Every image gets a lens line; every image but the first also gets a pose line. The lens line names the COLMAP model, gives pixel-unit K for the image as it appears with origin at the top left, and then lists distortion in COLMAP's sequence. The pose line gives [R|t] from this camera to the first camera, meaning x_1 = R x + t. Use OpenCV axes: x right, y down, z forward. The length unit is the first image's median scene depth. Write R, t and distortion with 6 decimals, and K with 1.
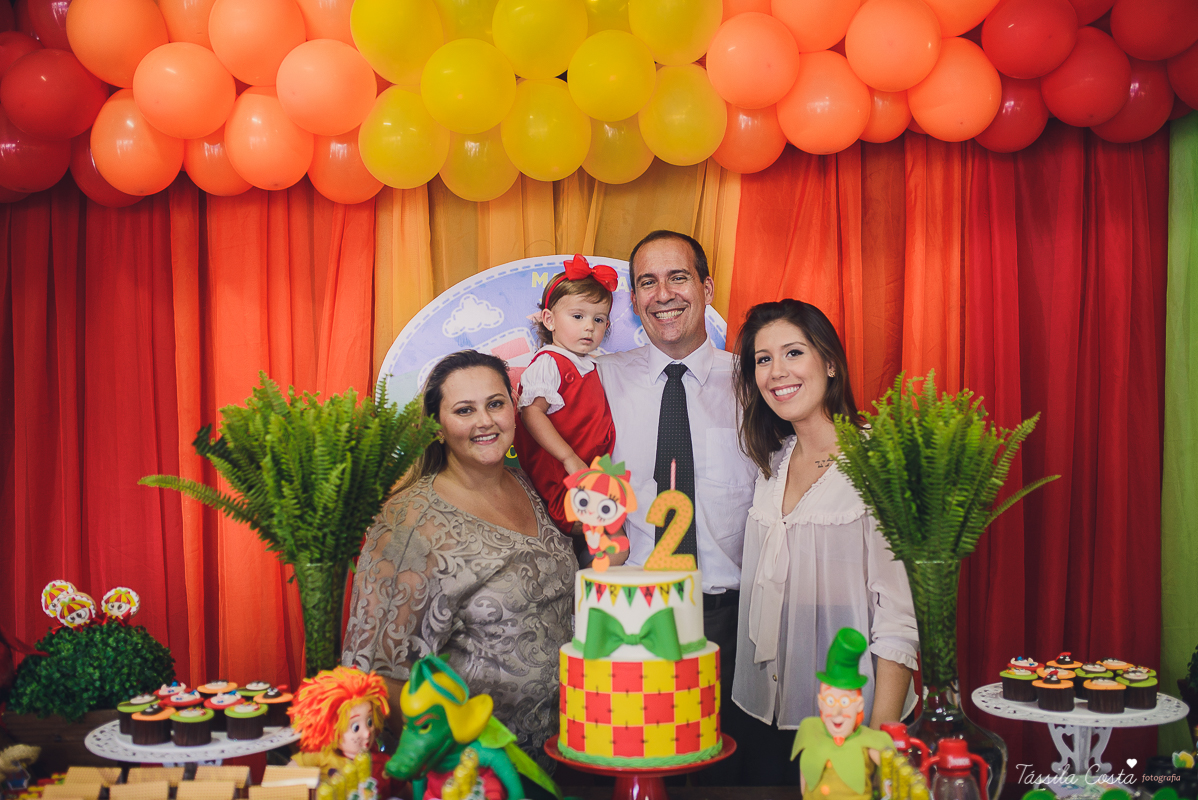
lens RADIAL K [[1178.7, 0, 596.0], [0, 1178.7, 397.5], [0, 0, 1]] dist [-0.066766, 0.107113]
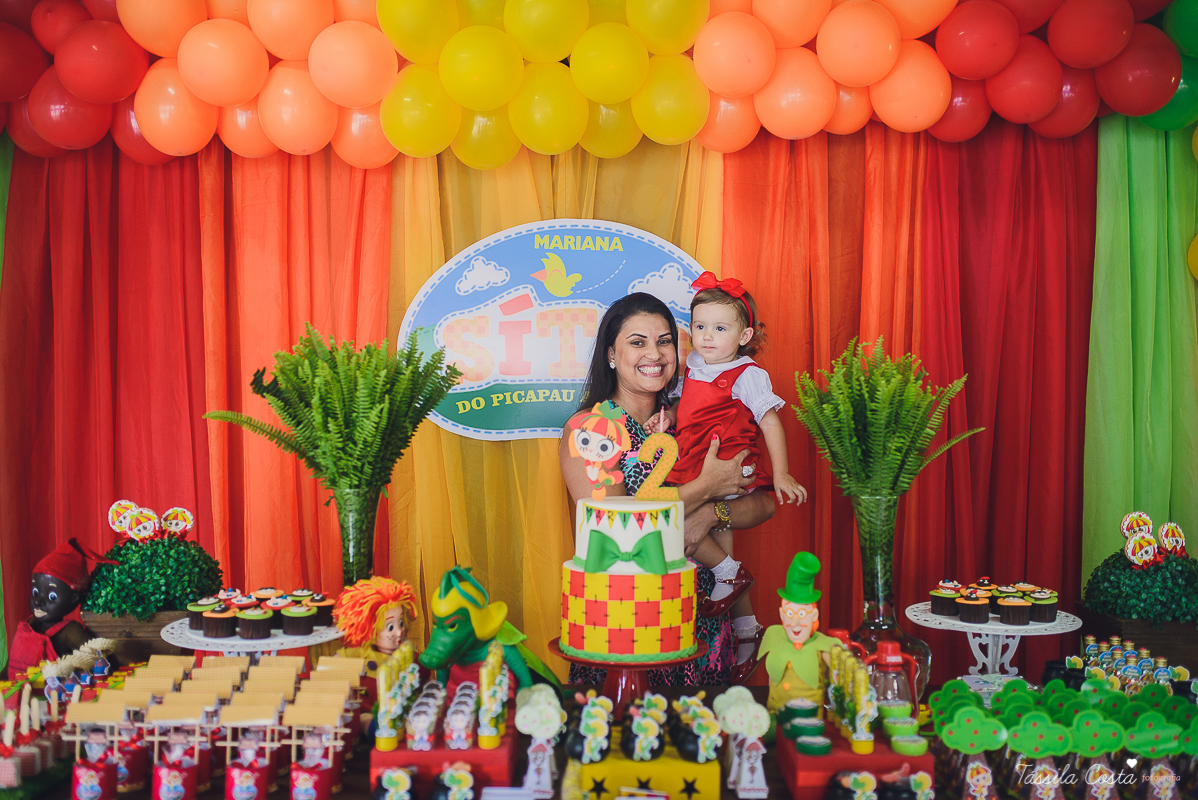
lens RADIAL K [[1178.7, 0, 596.0], [0, 1178.7, 397.5], [0, 0, 1]] dist [-0.066766, 0.107113]
pose [[0.998750, 0.022626, 0.044565, -0.054402], [-0.024738, 0.998569, 0.047422, -0.011003], [-0.043428, -0.048465, 0.997880, -0.176252]]
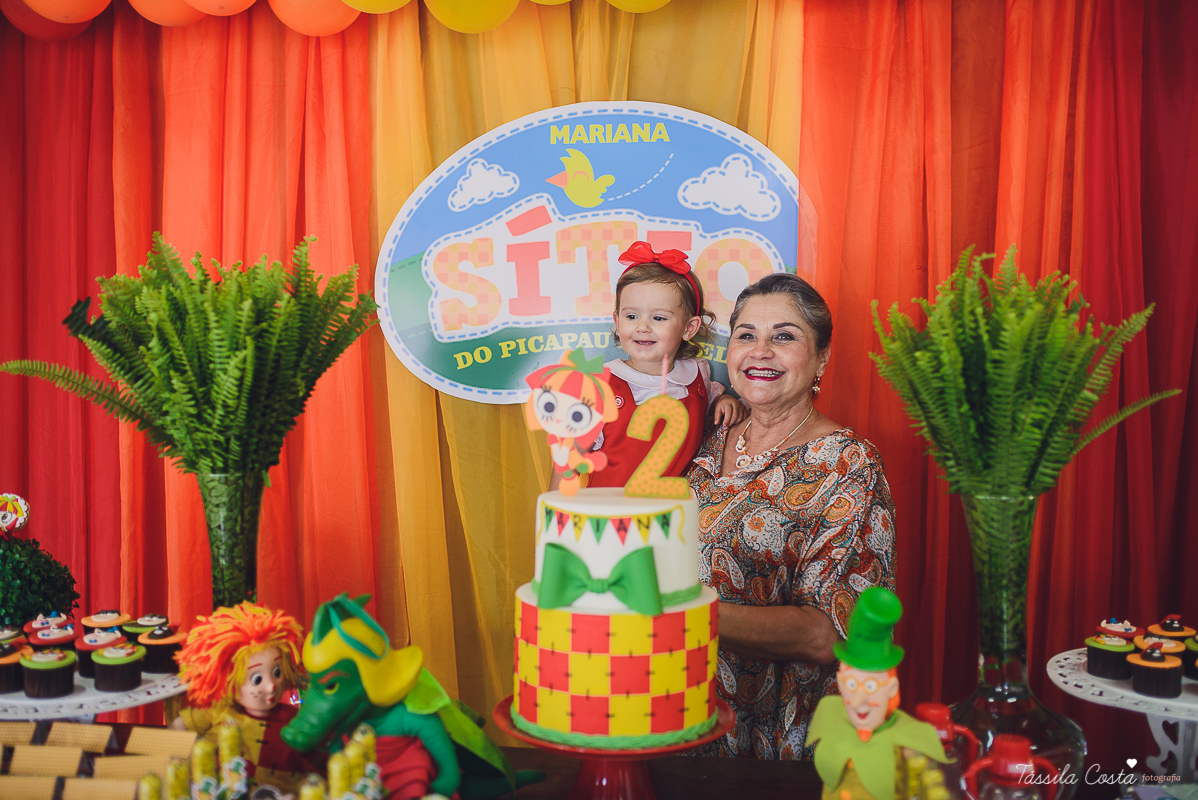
lens RADIAL K [[1197.5, 0, 599.0], [0, 1197.5, 400.0], [0, 0, 1]] dist [-0.051066, 0.054060]
pose [[0.996721, 0.026538, -0.076440, 0.084572], [-0.019243, 0.995326, 0.094632, 0.008778], [0.078594, -0.092851, 0.992573, 0.219035]]
